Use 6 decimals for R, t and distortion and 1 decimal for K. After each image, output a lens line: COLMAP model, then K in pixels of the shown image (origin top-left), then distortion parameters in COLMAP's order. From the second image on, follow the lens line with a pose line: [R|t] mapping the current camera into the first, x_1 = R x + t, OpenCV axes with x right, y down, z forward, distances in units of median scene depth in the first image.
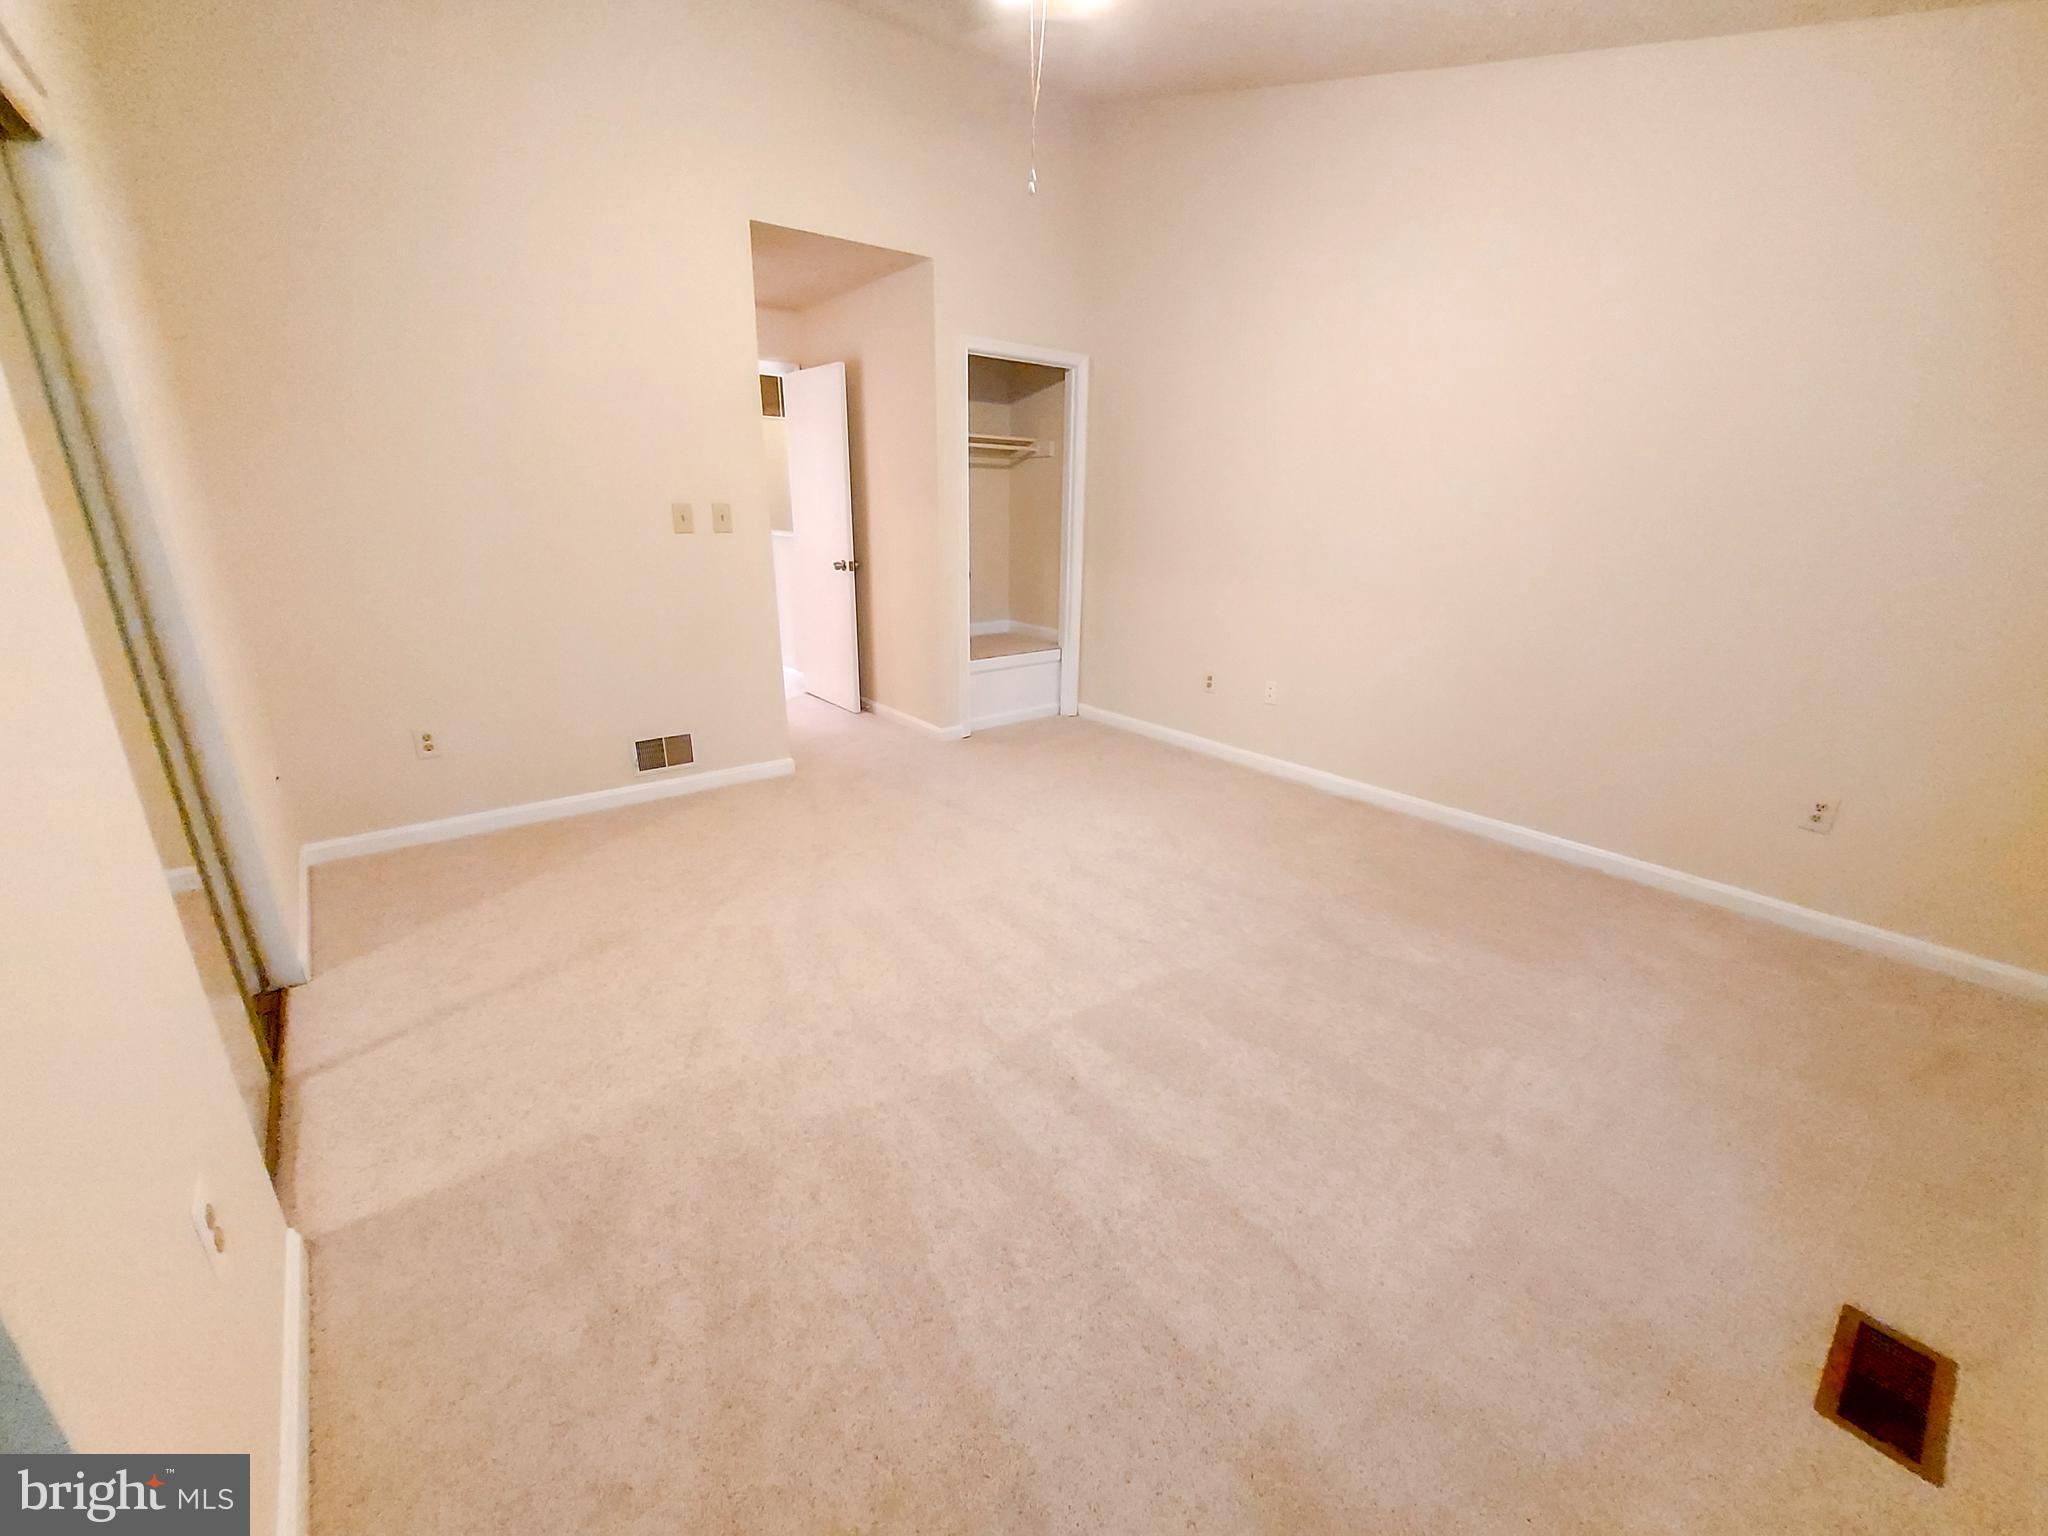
lens RADIAL K [[813.5, 0, 1054.2], [0, 813.5, 770.1], [0, 0, 1]] dist [-0.021749, 0.000562]
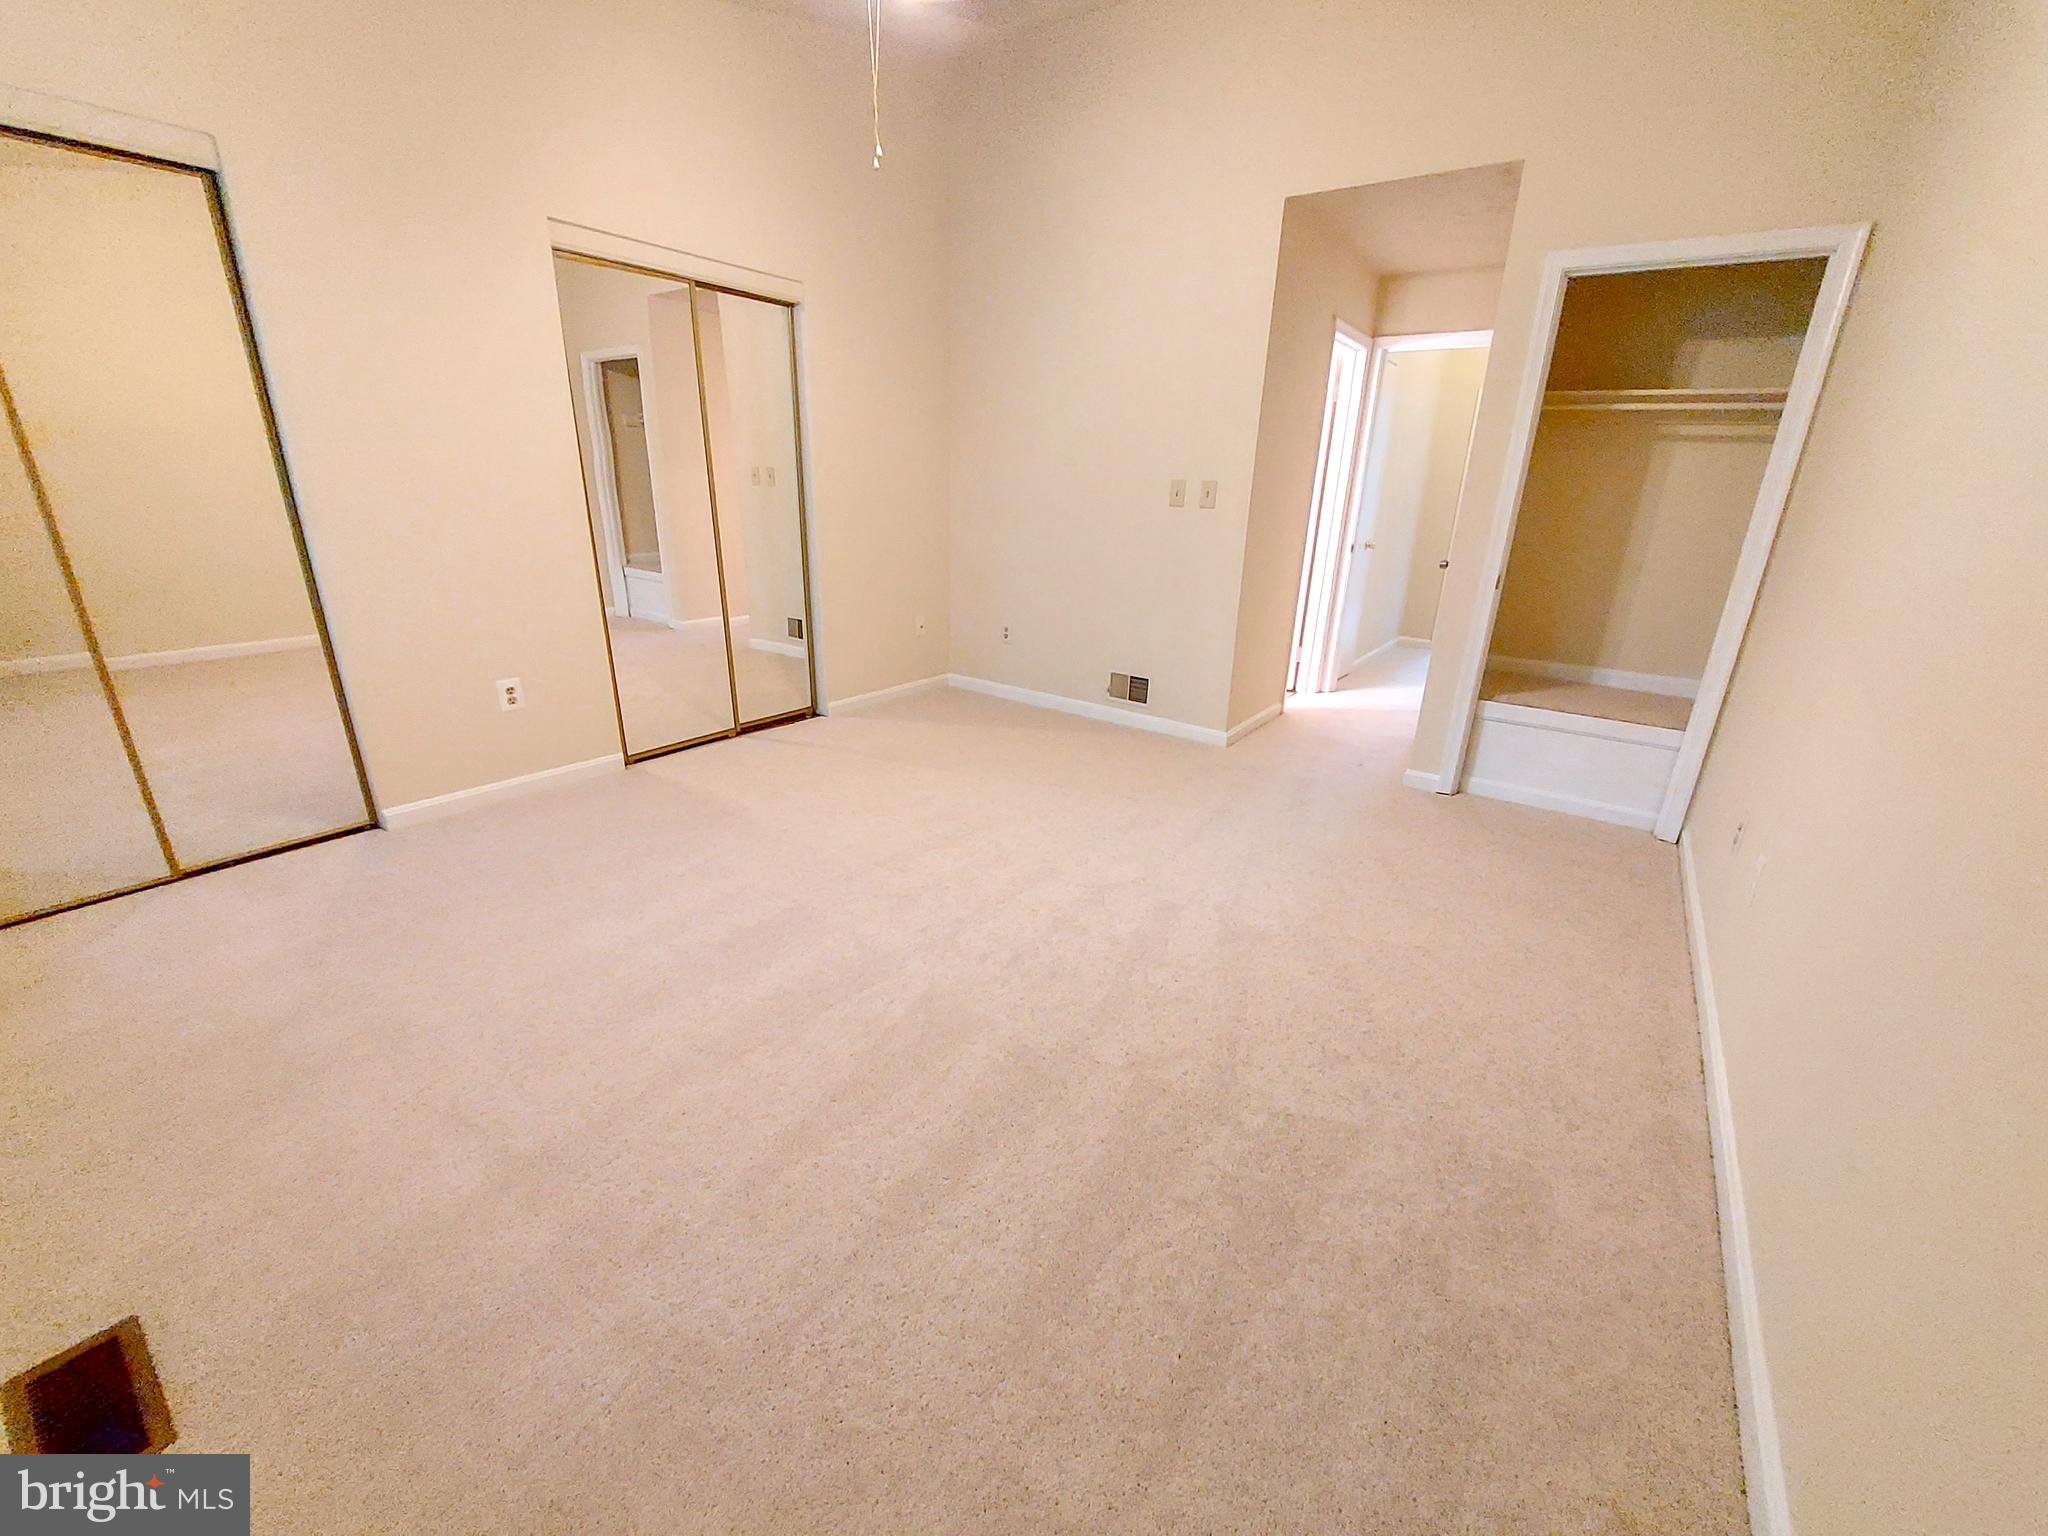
lens RADIAL K [[813.5, 0, 1054.2], [0, 813.5, 770.1], [0, 0, 1]] dist [-0.021749, 0.000562]
pose [[0.262206, 0.318665, -0.910879, 0.589767], [-0.323709, 0.918259, 0.228064, -0.140886], [0.909099, 0.235060, 0.343928, 0.482111]]
